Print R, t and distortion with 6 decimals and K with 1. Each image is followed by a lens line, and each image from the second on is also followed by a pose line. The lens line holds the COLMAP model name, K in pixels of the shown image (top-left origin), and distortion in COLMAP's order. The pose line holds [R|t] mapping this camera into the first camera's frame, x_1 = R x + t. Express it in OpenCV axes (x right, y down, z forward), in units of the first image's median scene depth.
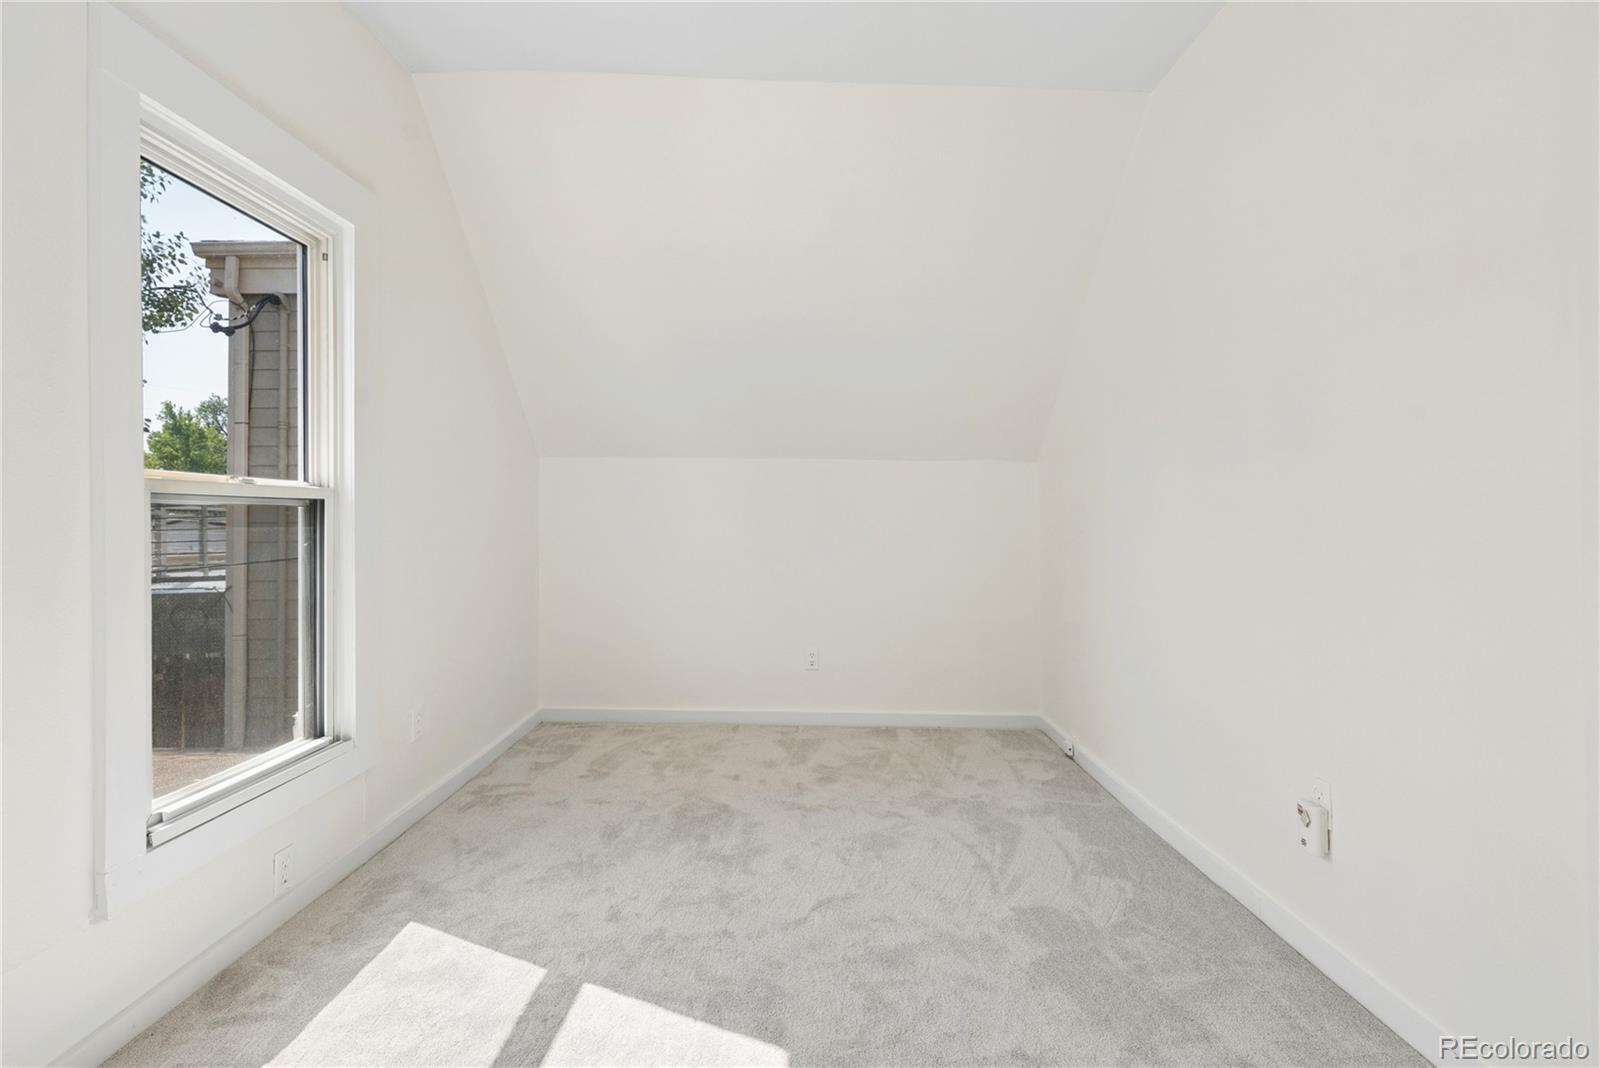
lens RADIAL K [[791.9, 0, 848.7], [0, 791.9, 528.4], [0, 0, 1]] dist [0.001223, -0.001247]
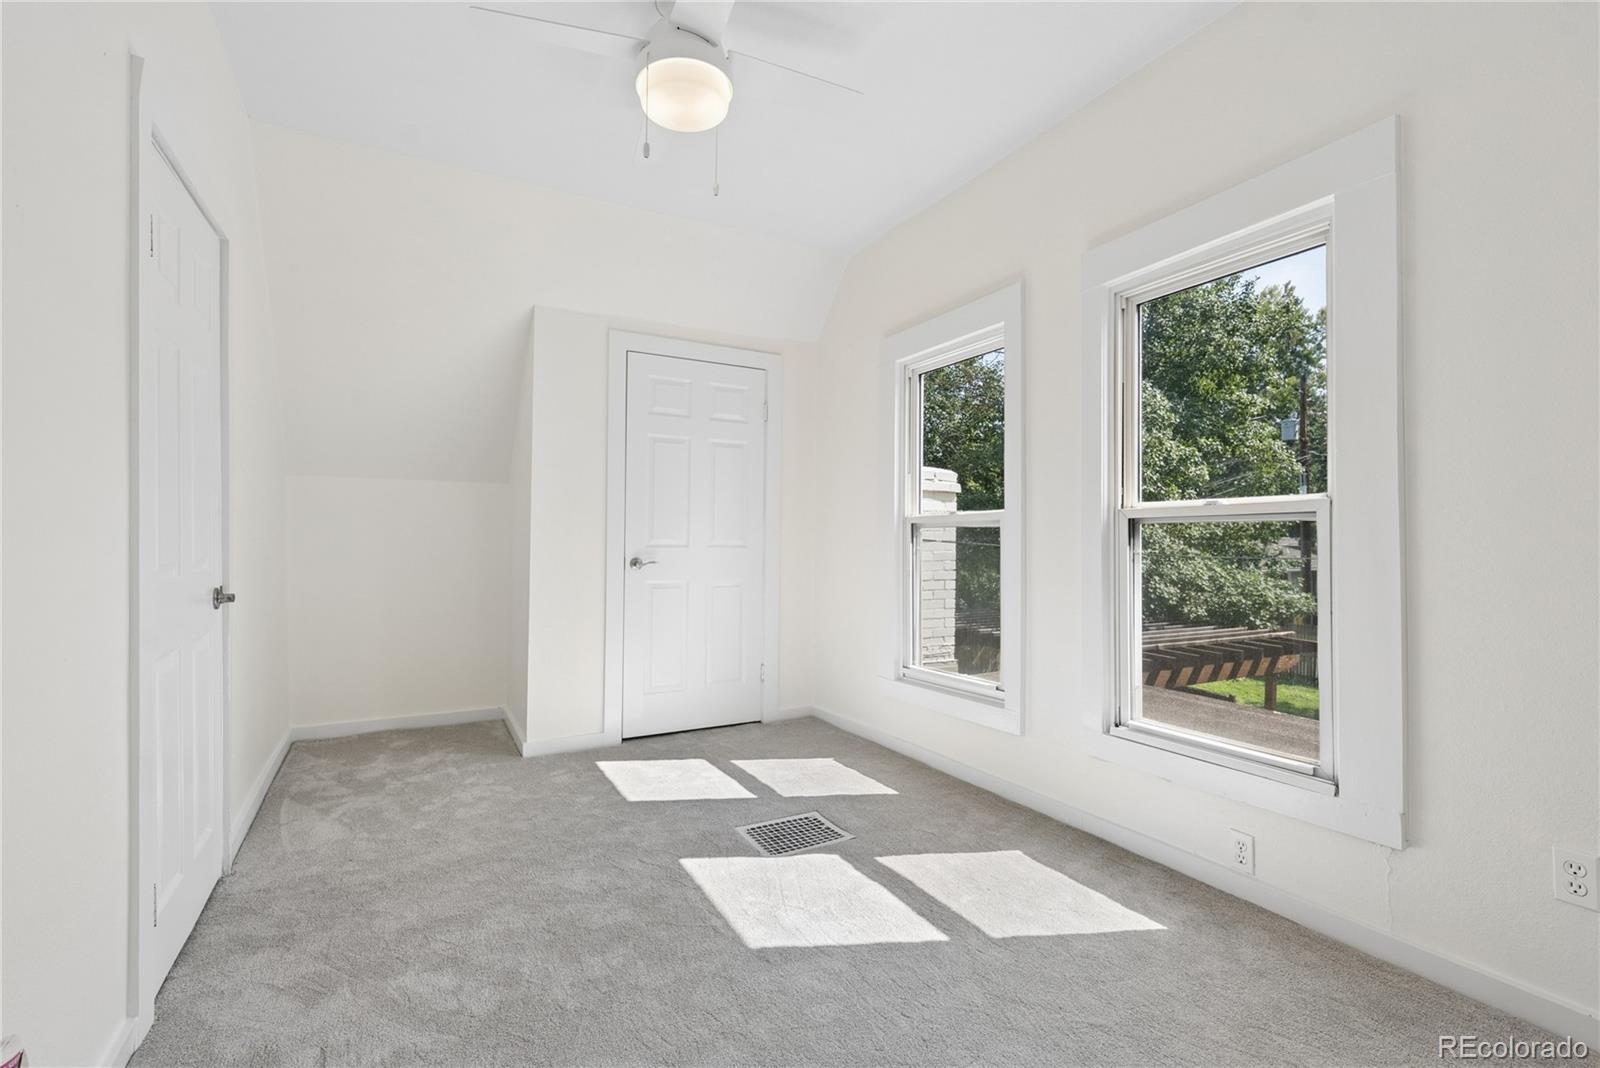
lens RADIAL K [[727.7, 0, 793.8], [0, 727.7, 534.5], [0, 0, 1]] dist [0.003611, -0.000237]
pose [[-0.899484, -0.003358, -0.436940, 0.252714], [-0.003826, 0.999993, 0.000191, -0.005768], [0.436937, 0.001843, -0.899490, 1.424308]]
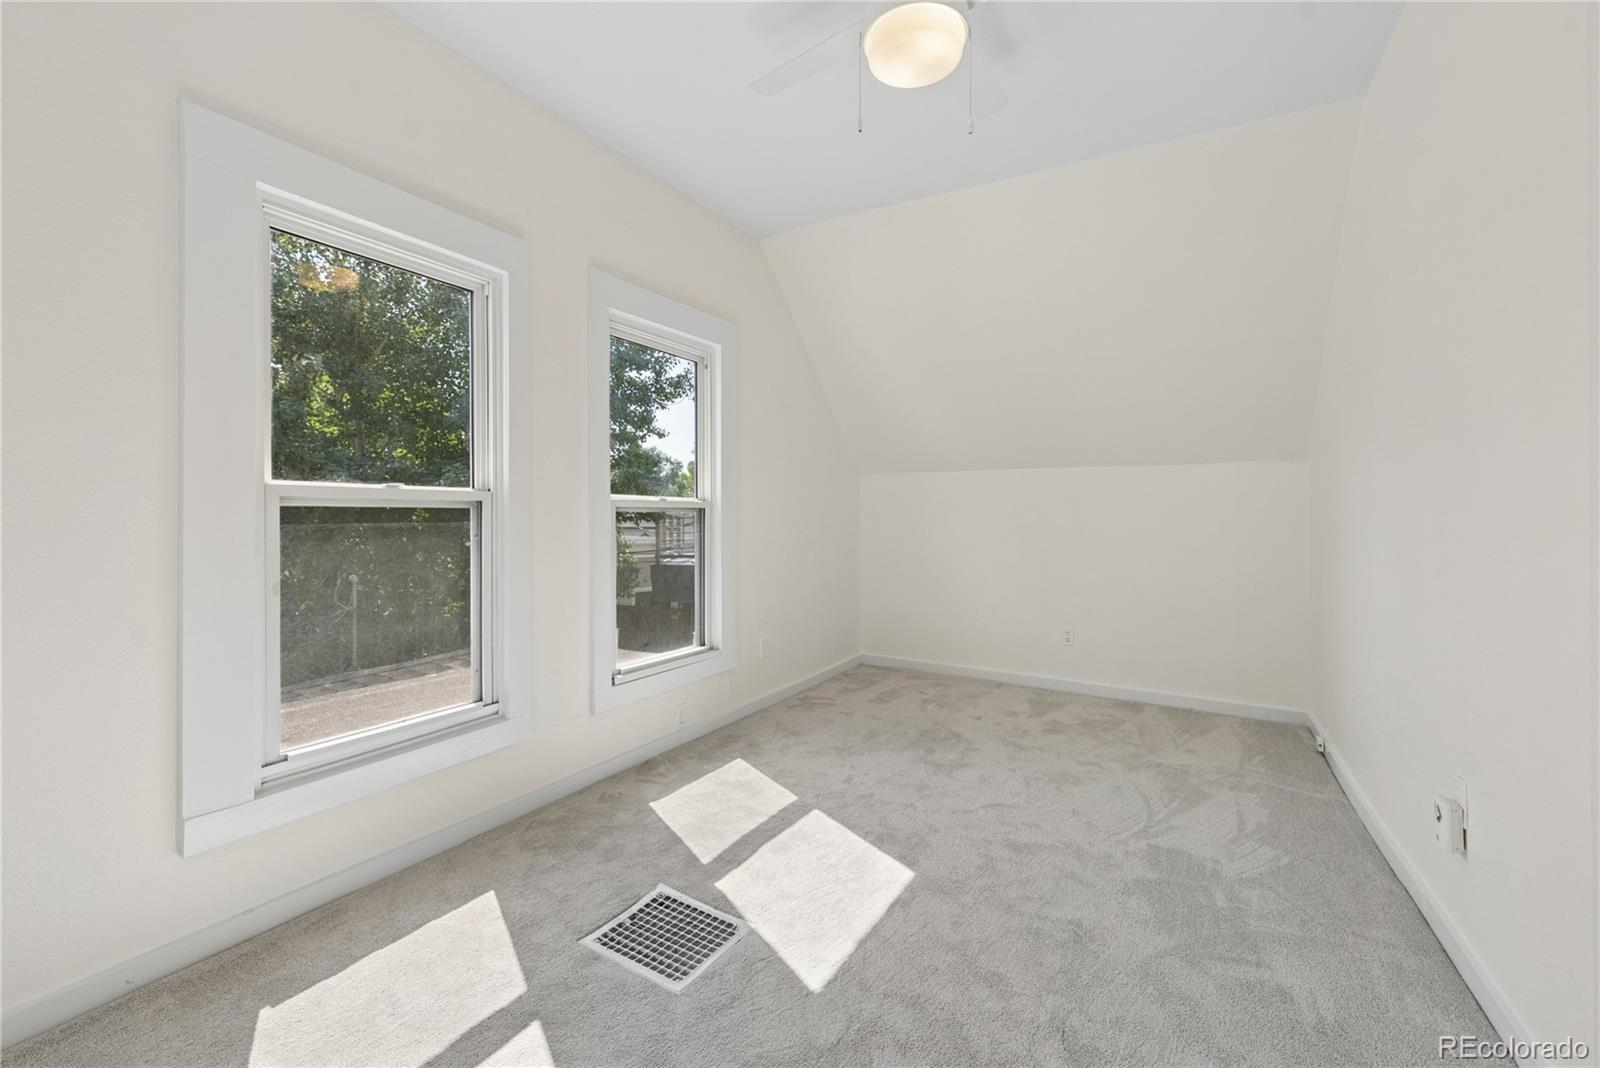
lens RADIAL K [[679.4, 0, 806.0], [0, 679.4, 531.8], [0, 0, 1]] dist [-0.000826, -0.000274]
pose [[0.850121, 0.006502, -0.526547, 0.285885], [-0.002807, 0.999966, 0.007815, 0.002117], [0.526579, -0.005165, 0.850110, -0.132654]]
